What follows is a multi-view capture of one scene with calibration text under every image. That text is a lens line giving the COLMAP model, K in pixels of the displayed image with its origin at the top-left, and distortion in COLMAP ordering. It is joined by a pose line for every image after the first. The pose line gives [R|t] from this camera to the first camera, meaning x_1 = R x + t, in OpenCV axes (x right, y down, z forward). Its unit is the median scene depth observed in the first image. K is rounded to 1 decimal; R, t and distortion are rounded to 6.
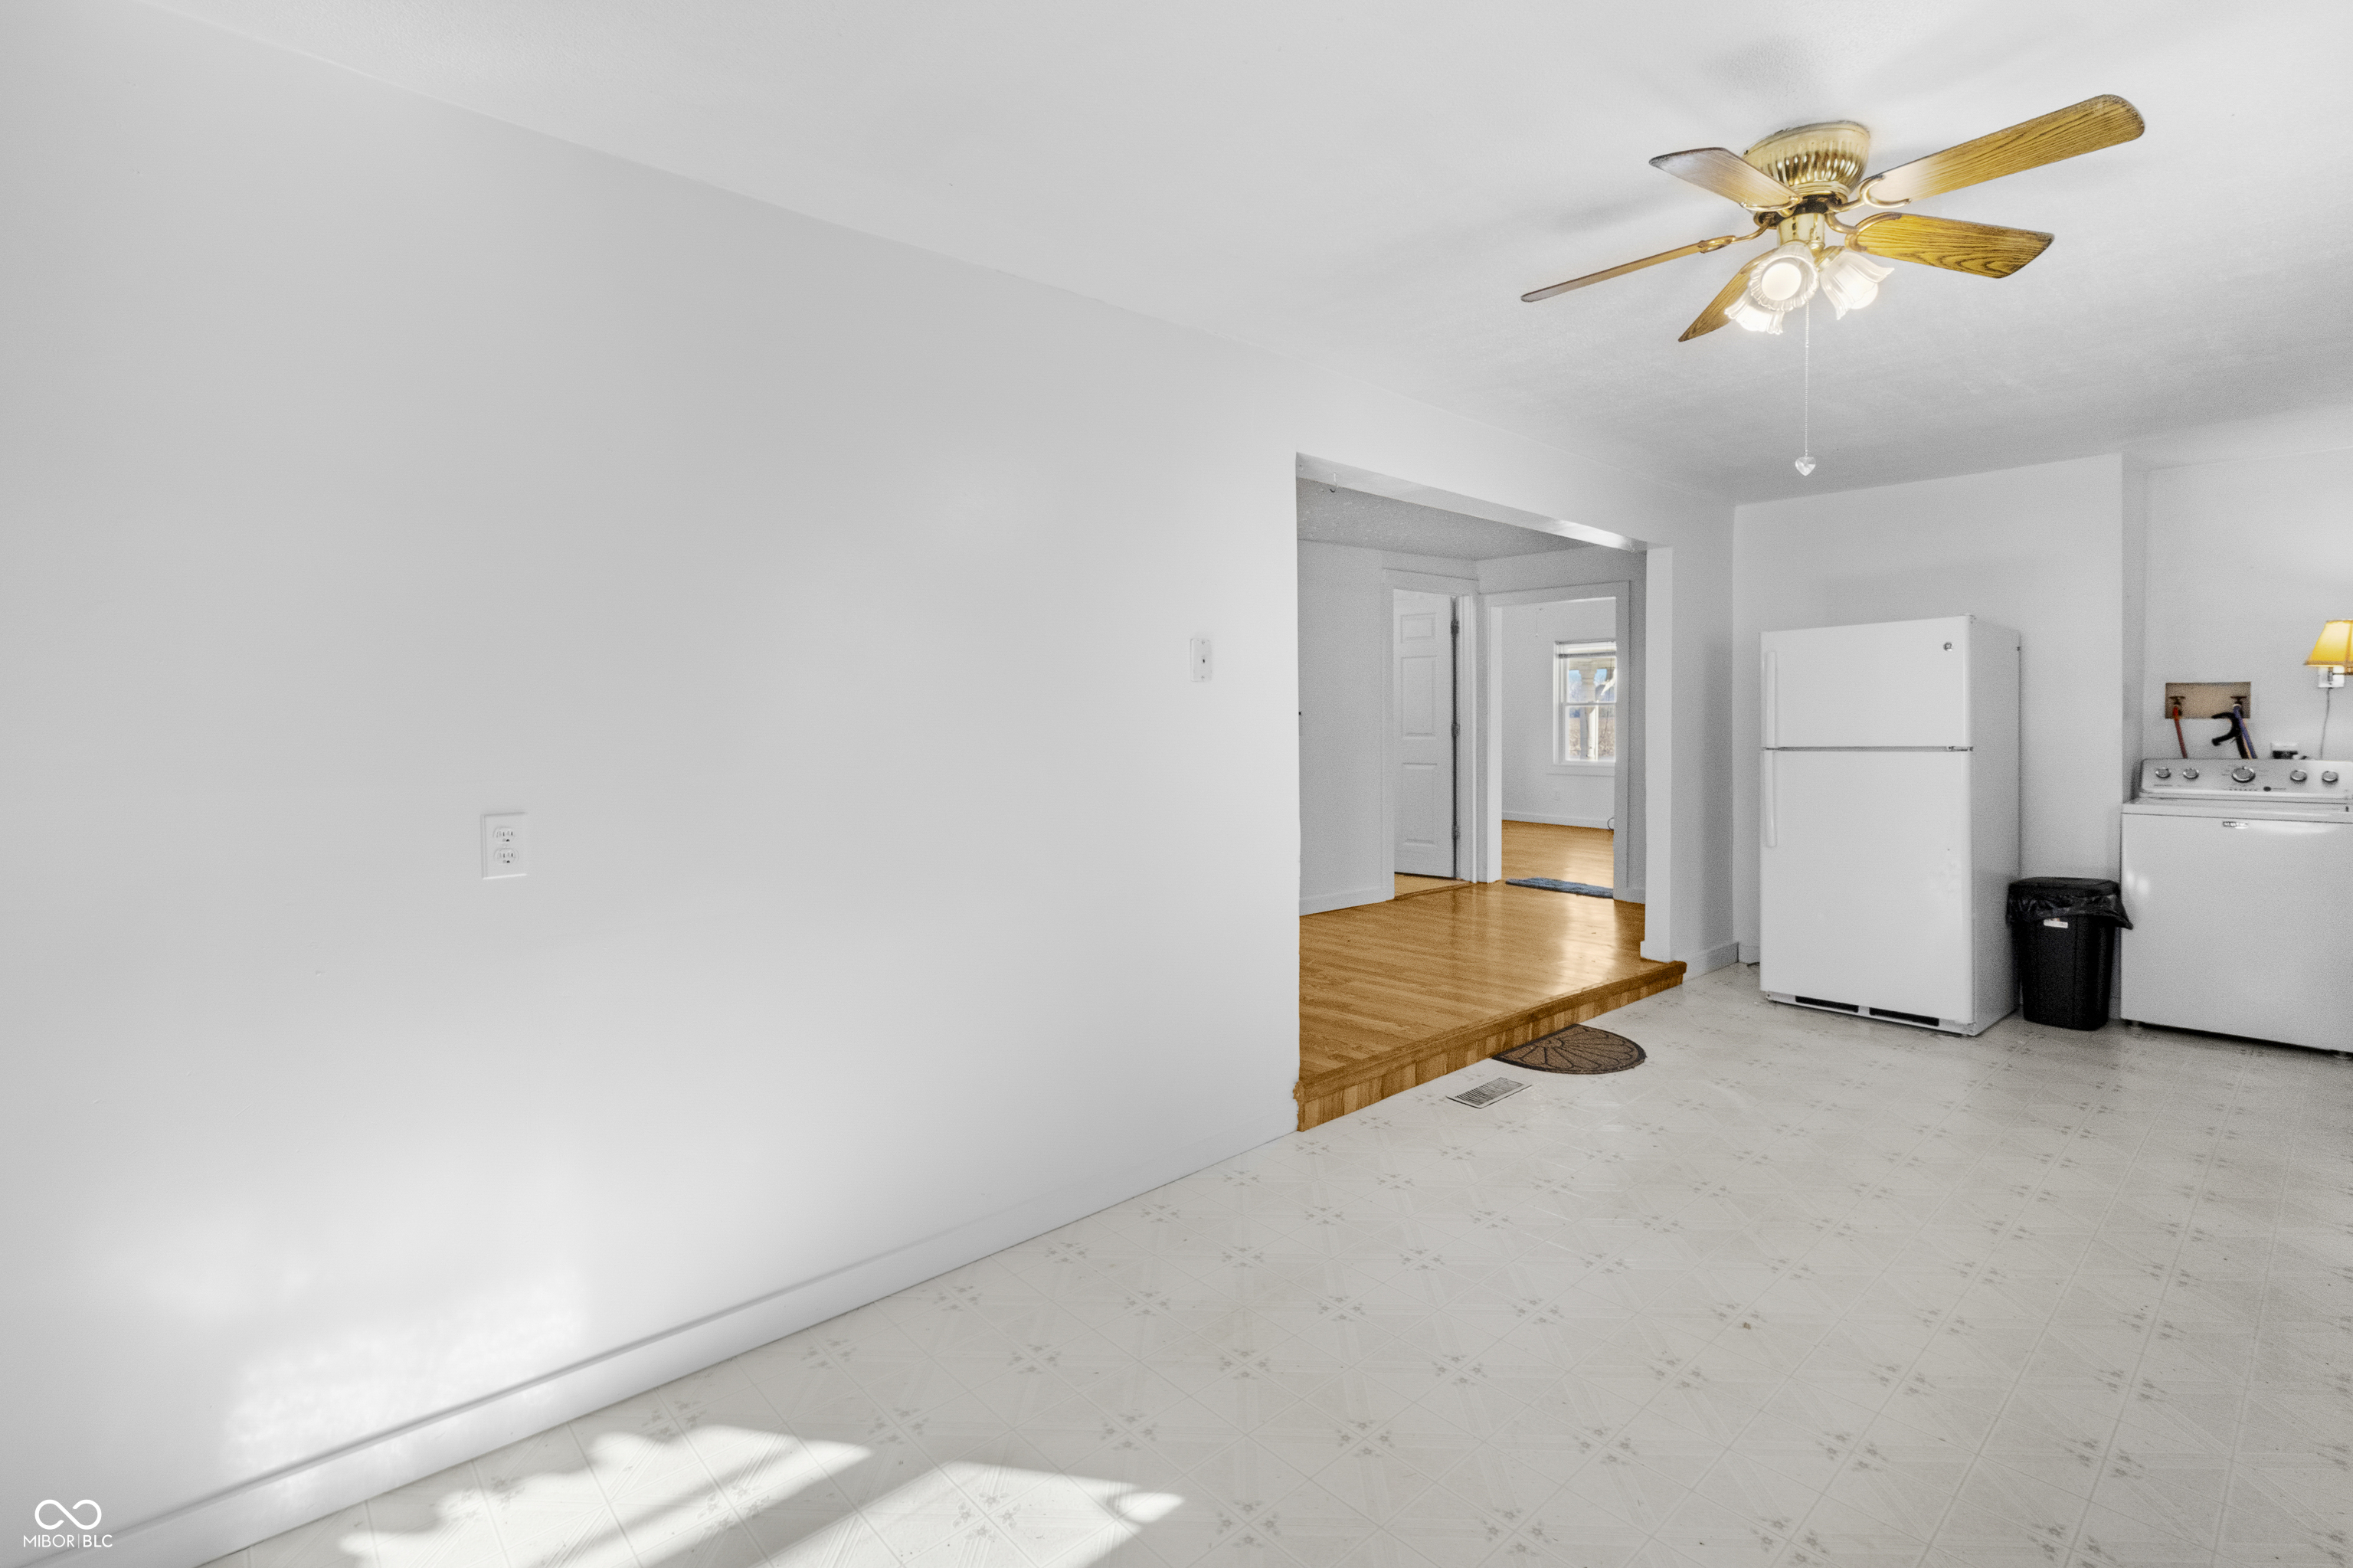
lens RADIAL K [[1098.9, 0, 1176.5], [0, 1098.9, 784.0], [0, 0, 1]] dist [0.000867, 0.000247]
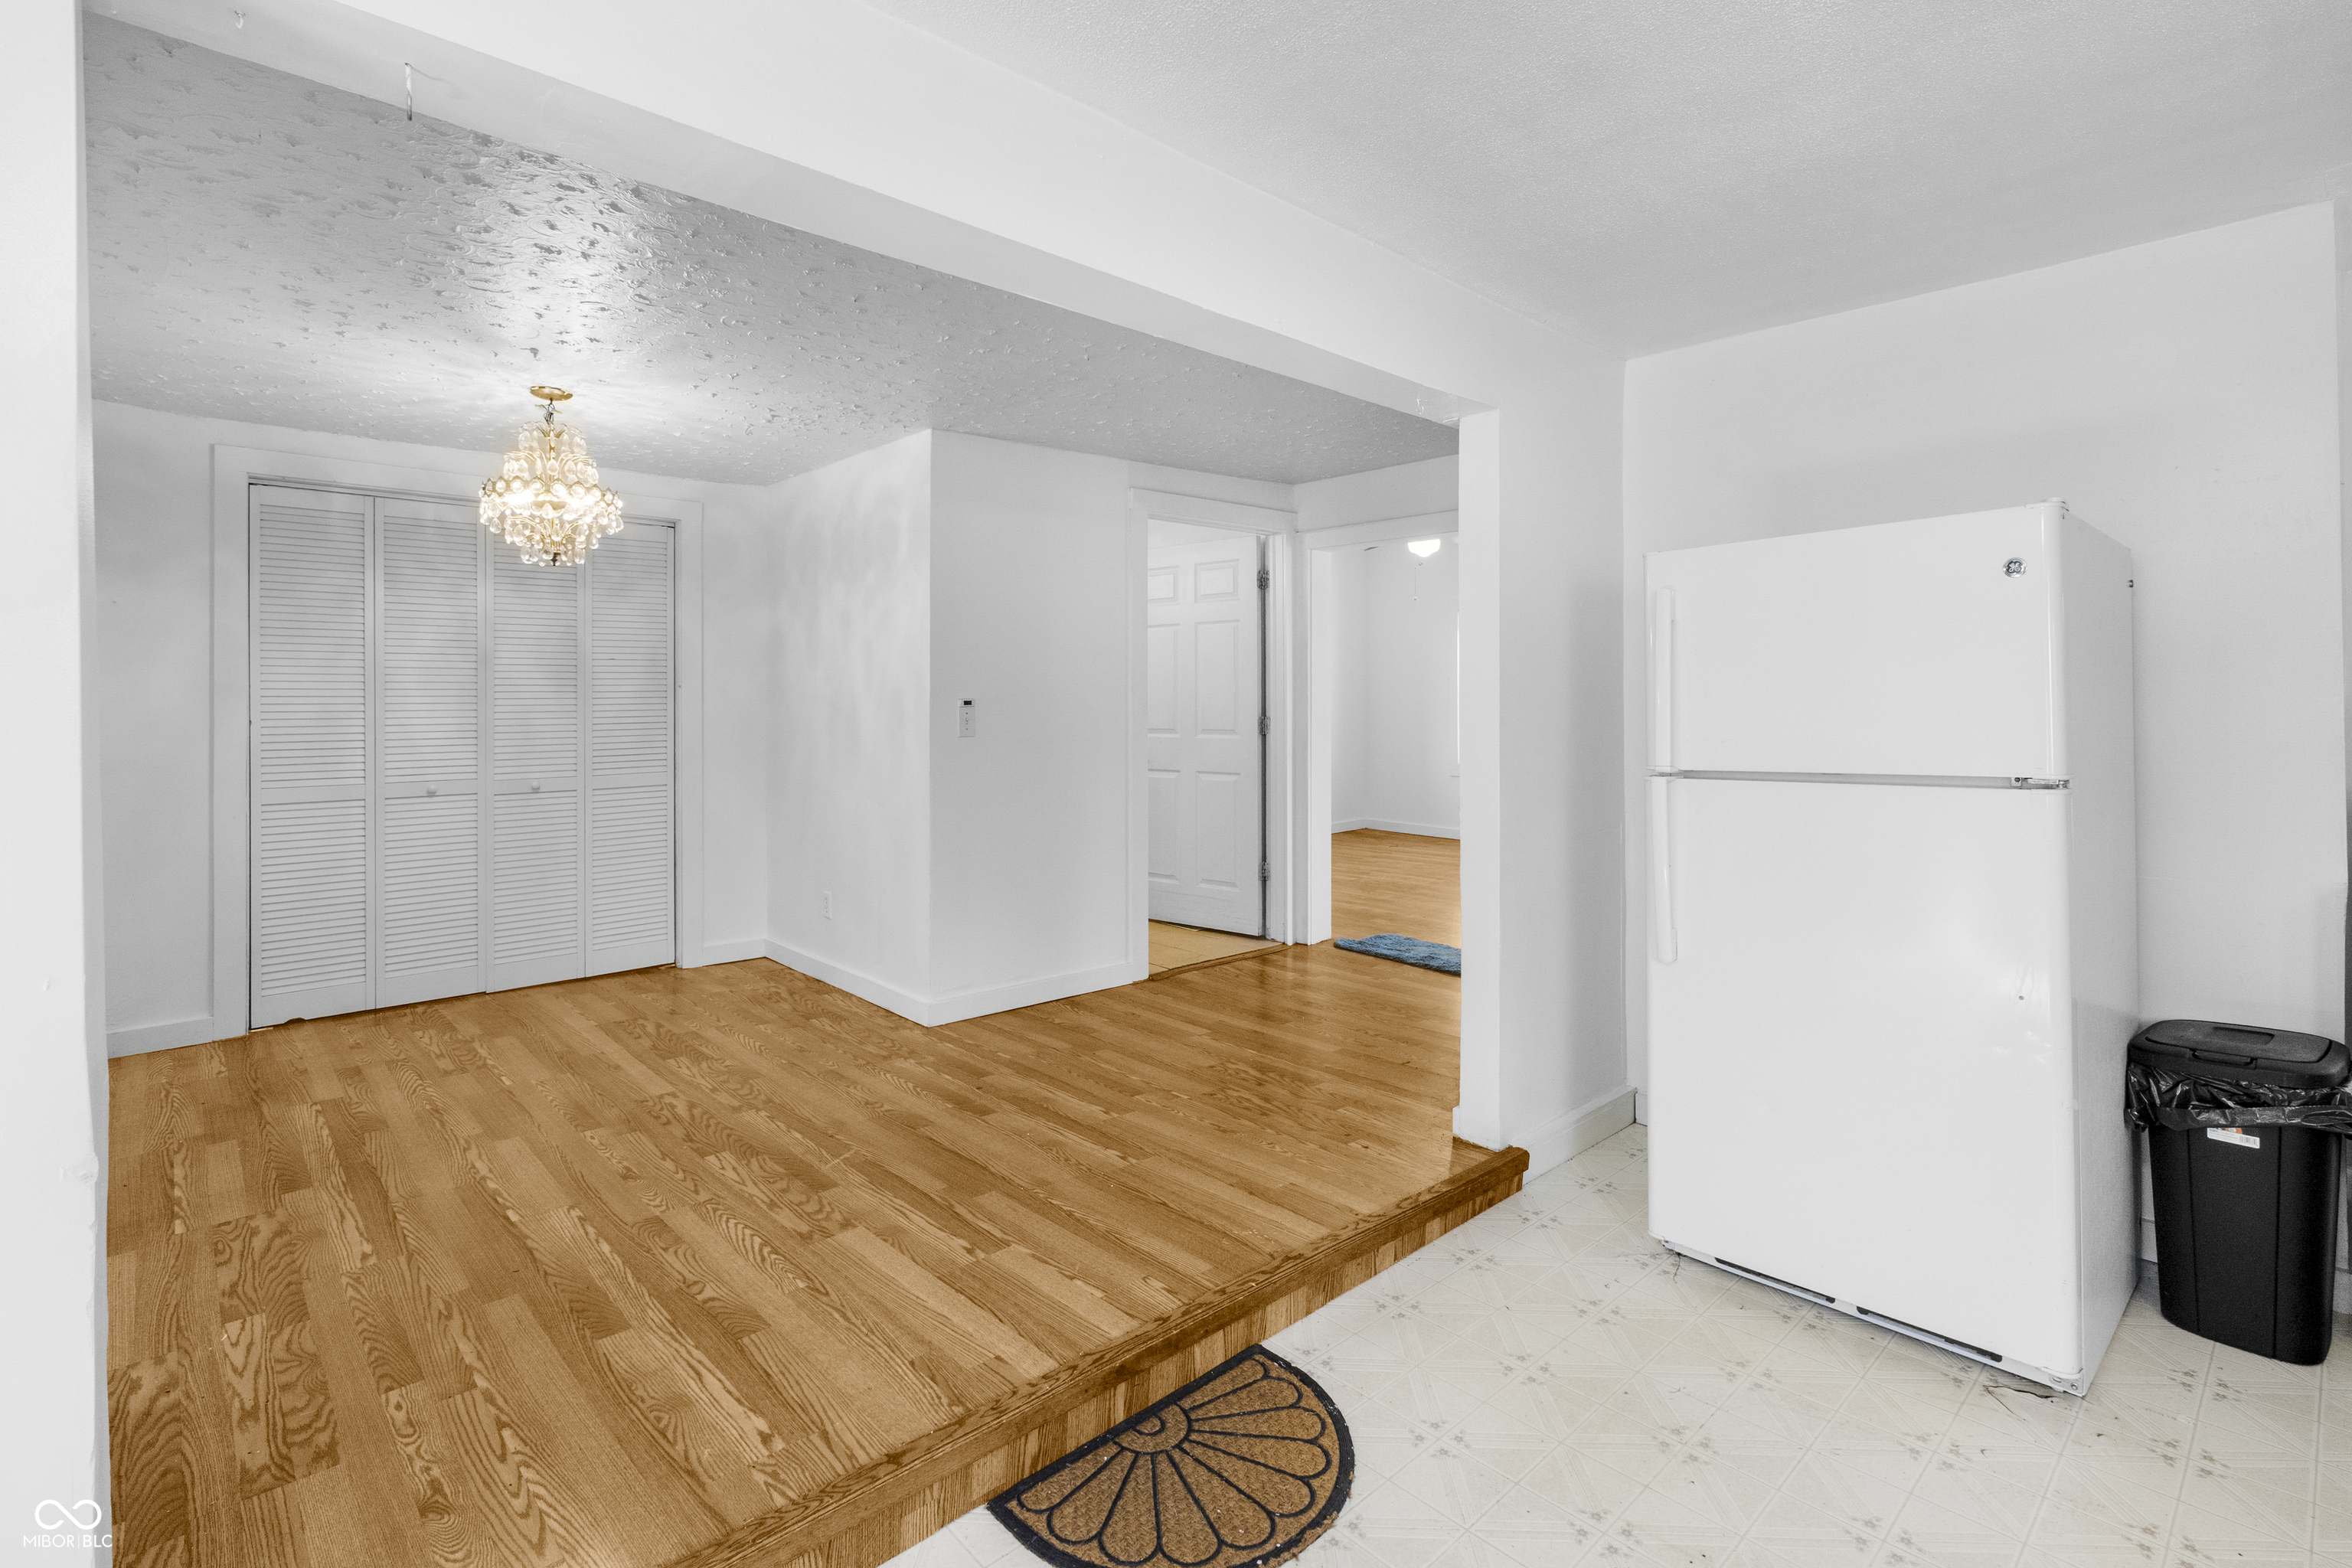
lens RADIAL K [[1086.6, 0, 1174.4], [0, 1086.6, 749.4], [0, 0, 1]] dist [-0.000179, -0.000128]
pose [[0.999983, 0.002493, 0.005314, 0.279030], [-0.002404, 0.999858, -0.016688, -0.031941], [-0.005355, 0.016675, 0.999847, 0.443627]]
